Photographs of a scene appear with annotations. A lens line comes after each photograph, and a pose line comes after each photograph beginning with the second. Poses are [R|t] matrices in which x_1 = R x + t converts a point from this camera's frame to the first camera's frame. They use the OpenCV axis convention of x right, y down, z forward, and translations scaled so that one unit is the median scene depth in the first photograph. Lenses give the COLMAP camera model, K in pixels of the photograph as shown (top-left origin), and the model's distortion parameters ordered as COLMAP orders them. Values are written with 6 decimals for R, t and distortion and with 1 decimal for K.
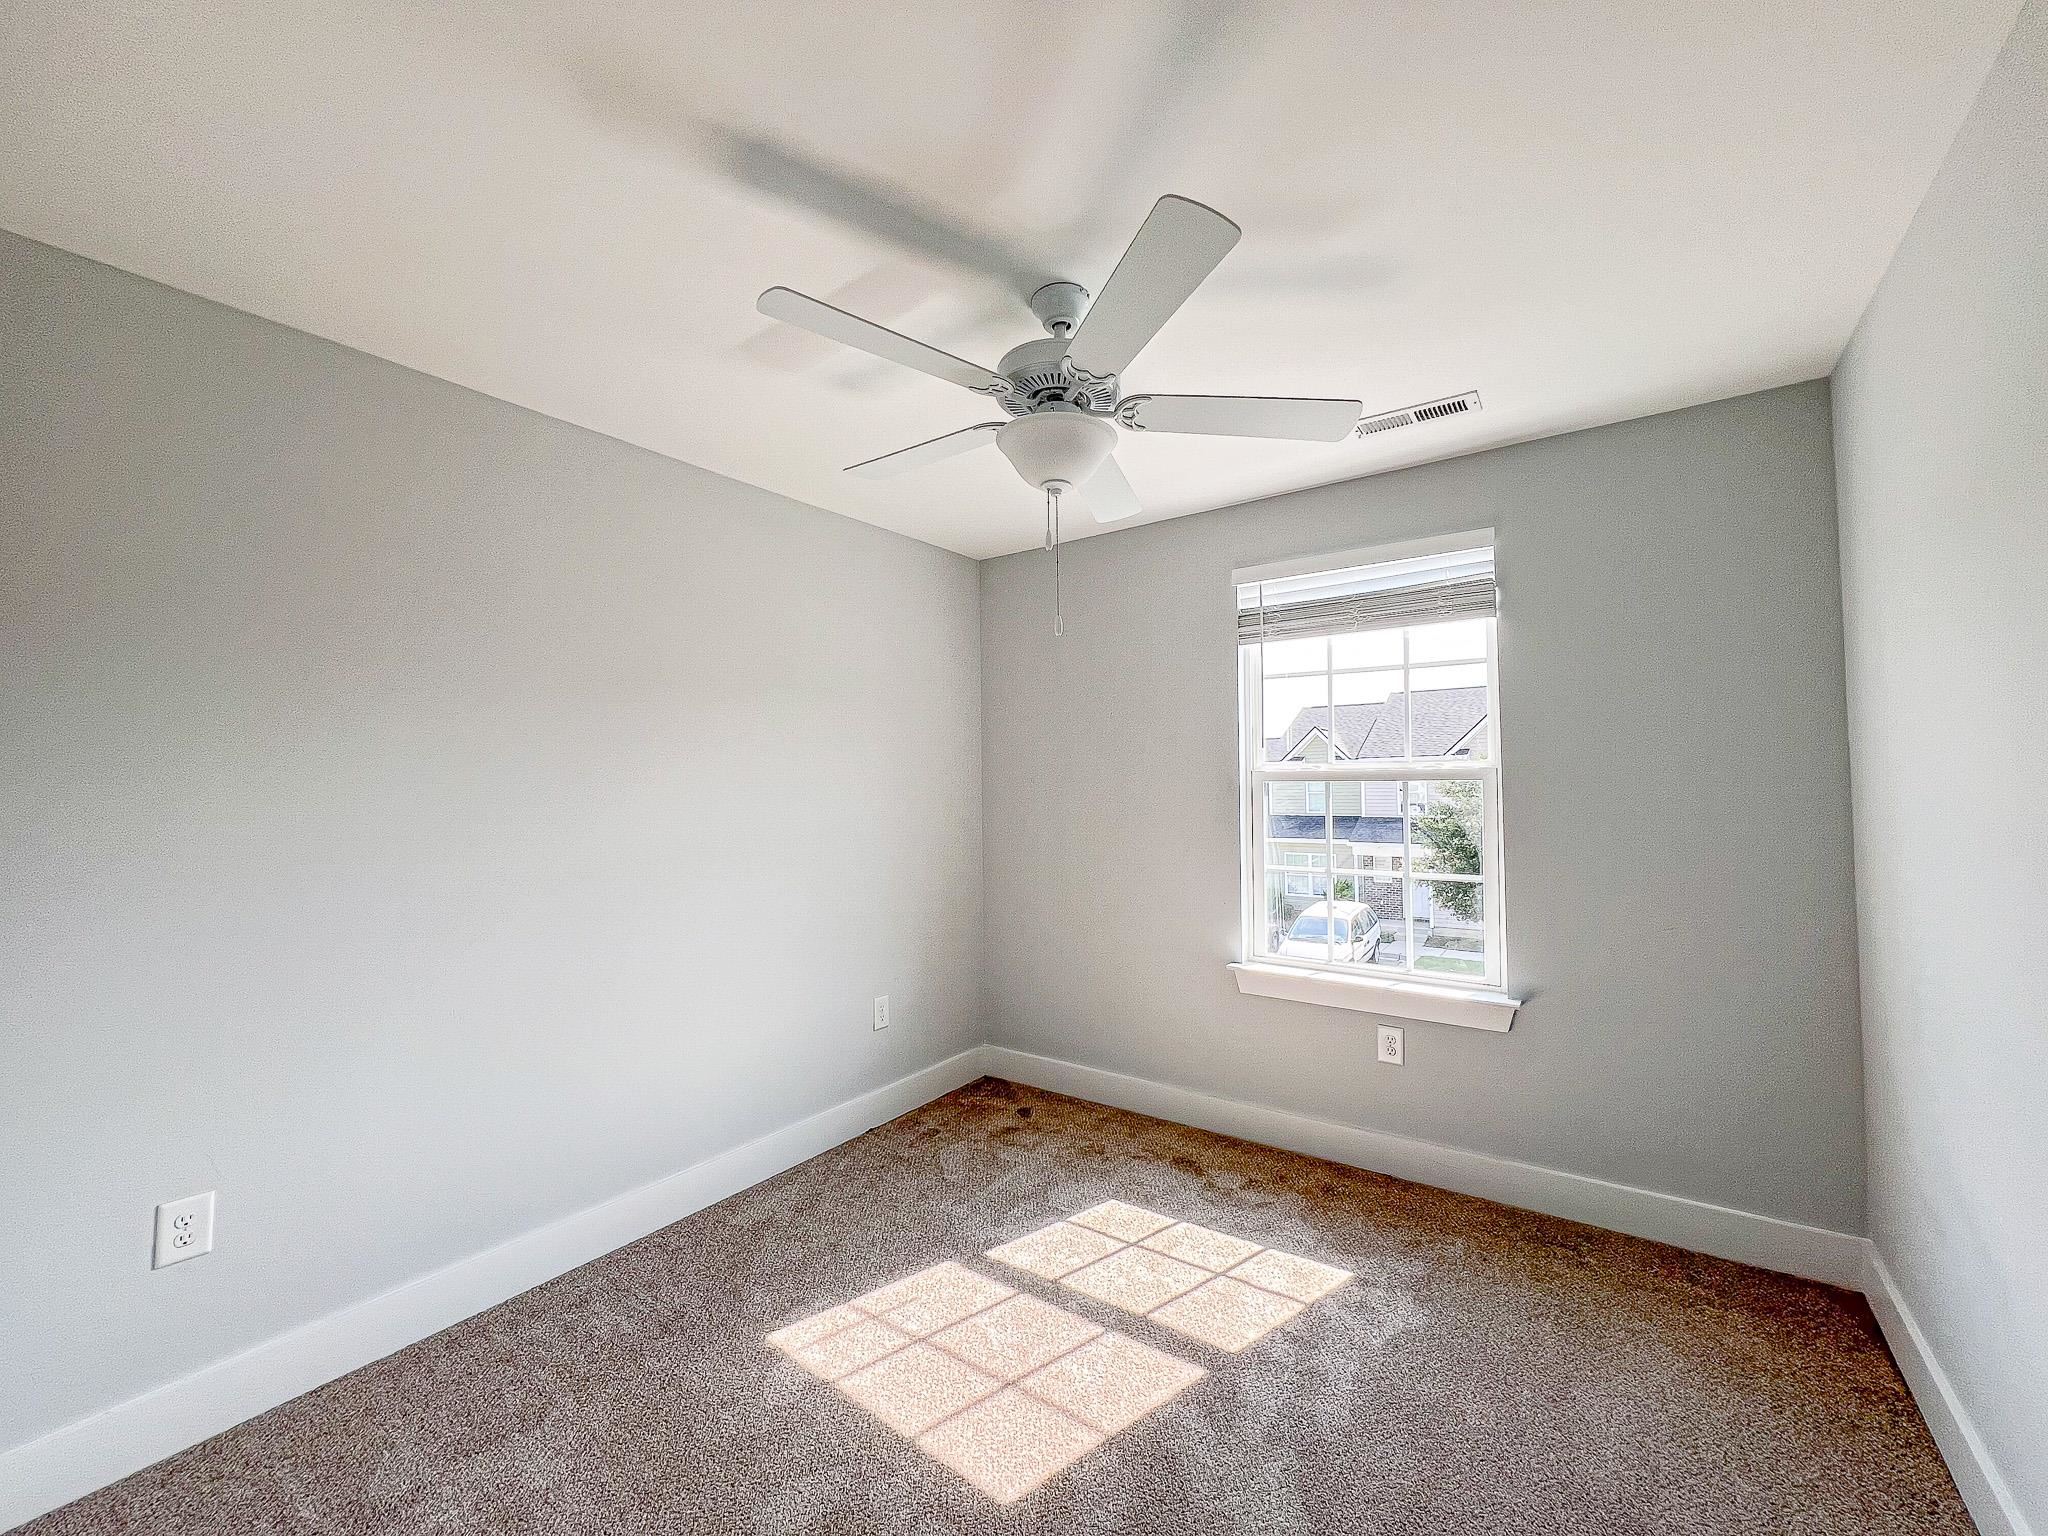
lens RADIAL K [[831.4, 0, 1030.5], [0, 831.4, 767.1], [0, 0, 1]] dist [0.001581, 0.000118]
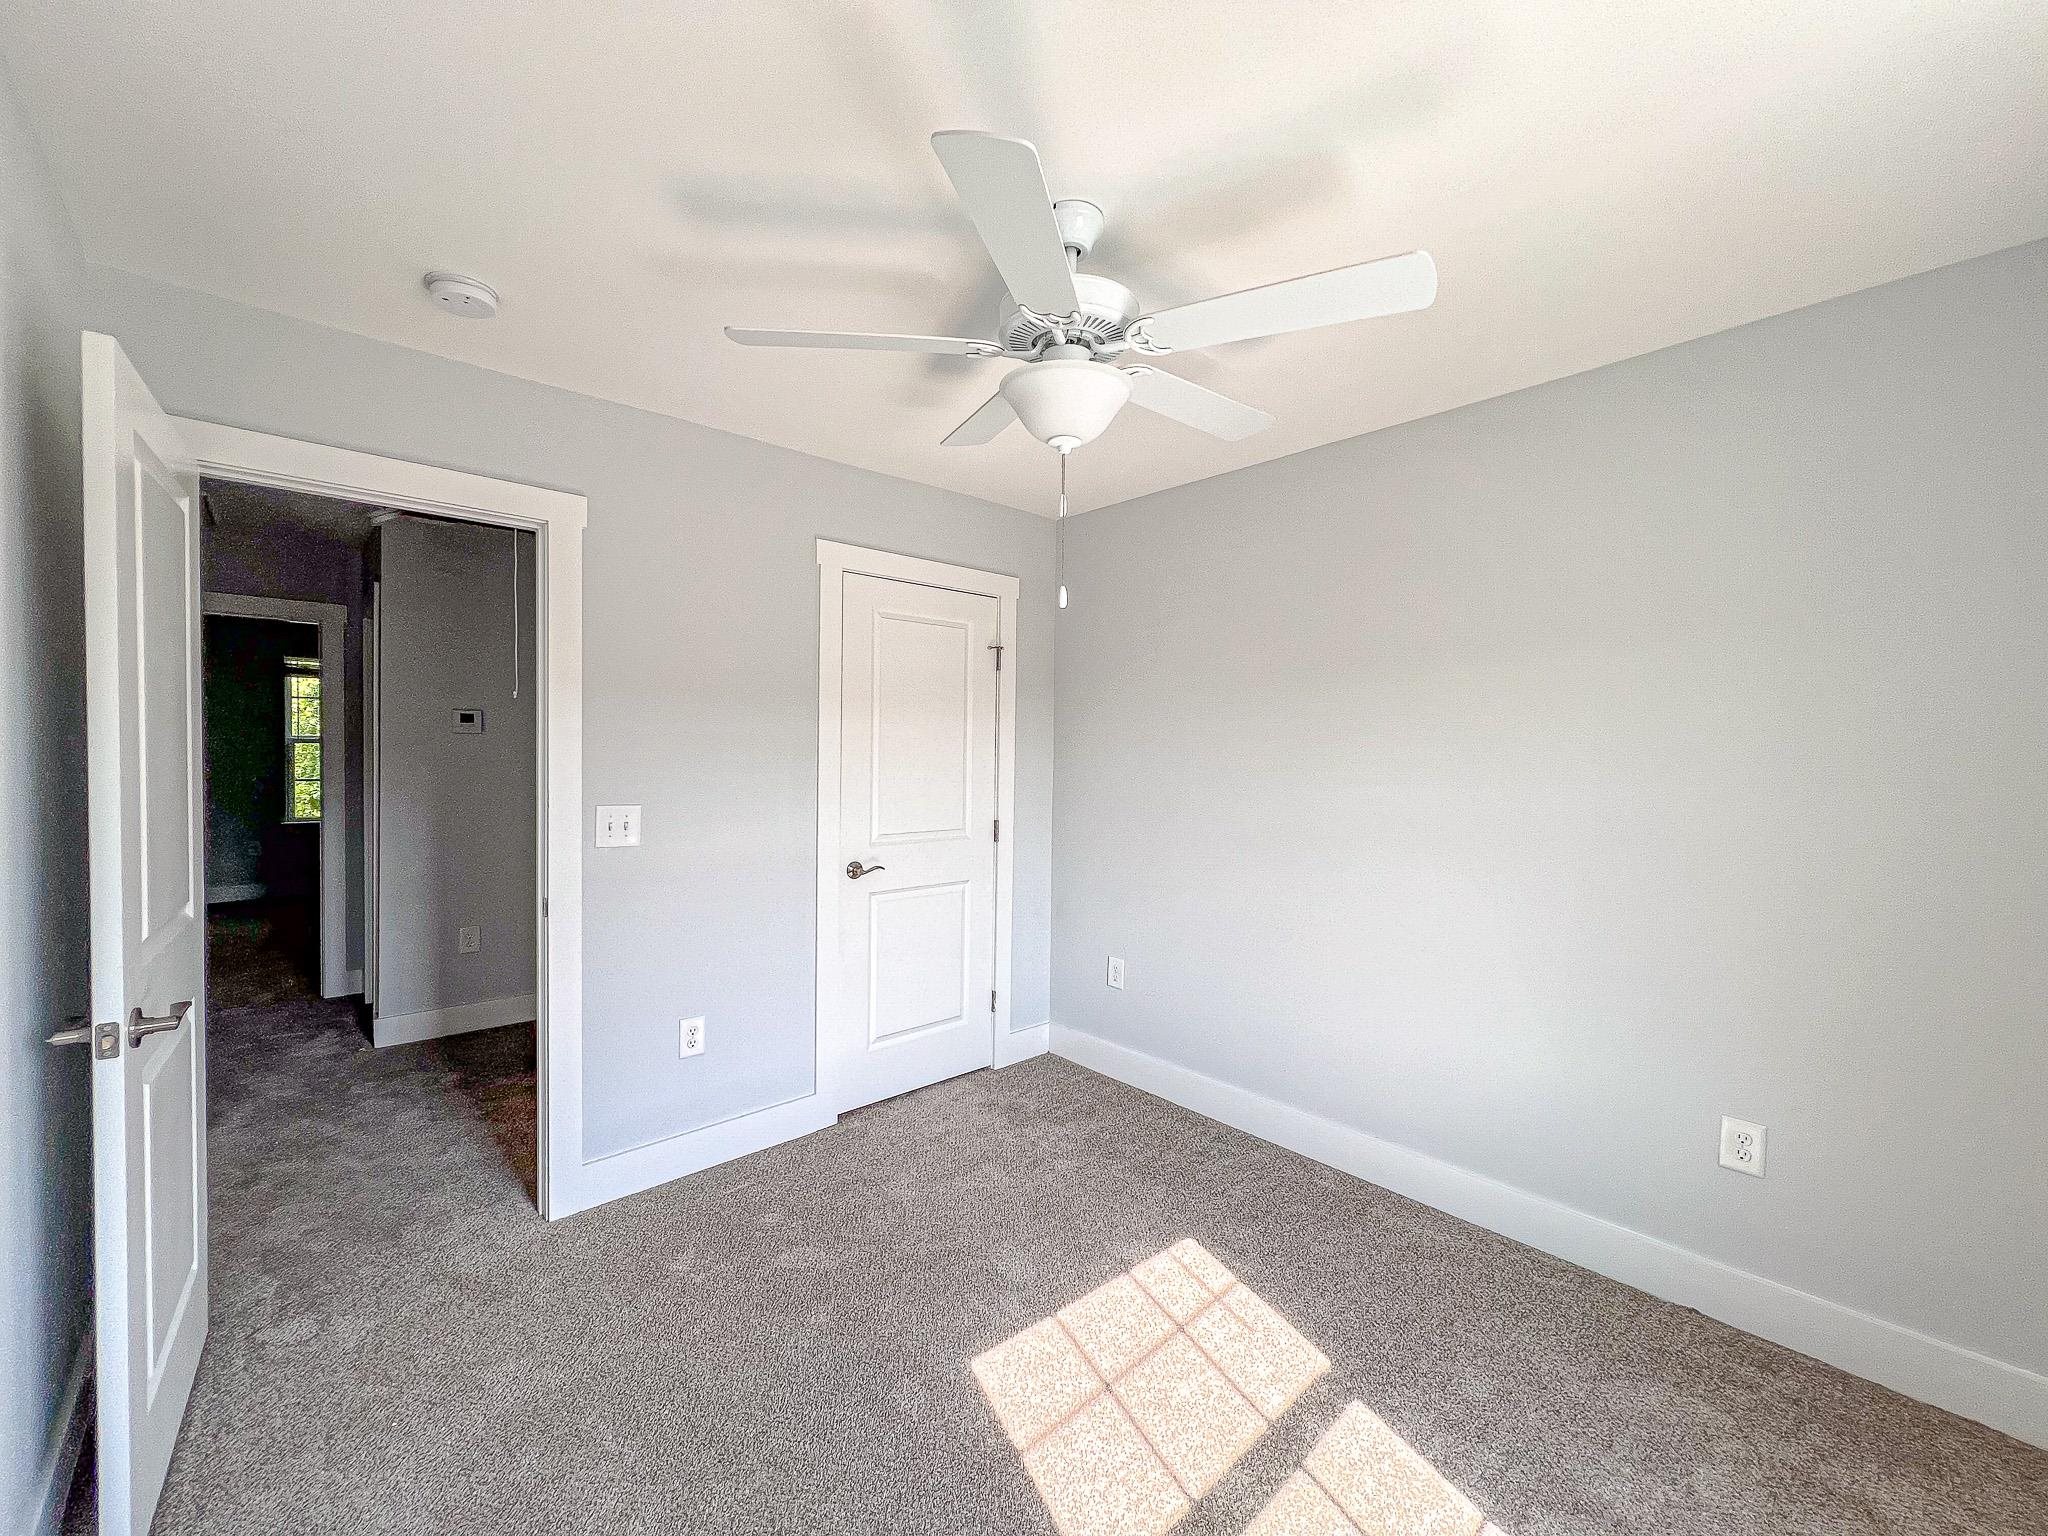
lens RADIAL K [[826.7, 0, 1028.4], [0, 826.7, 761.2], [0, 0, 1]] dist [0.001399, 0.000620]
pose [[-0.199879, 0.028013, -0.979420, 0.744561], [0.012469, 0.999583, 0.026045, -0.014581], [0.979741, -0.007006, -0.200145, 0.893747]]
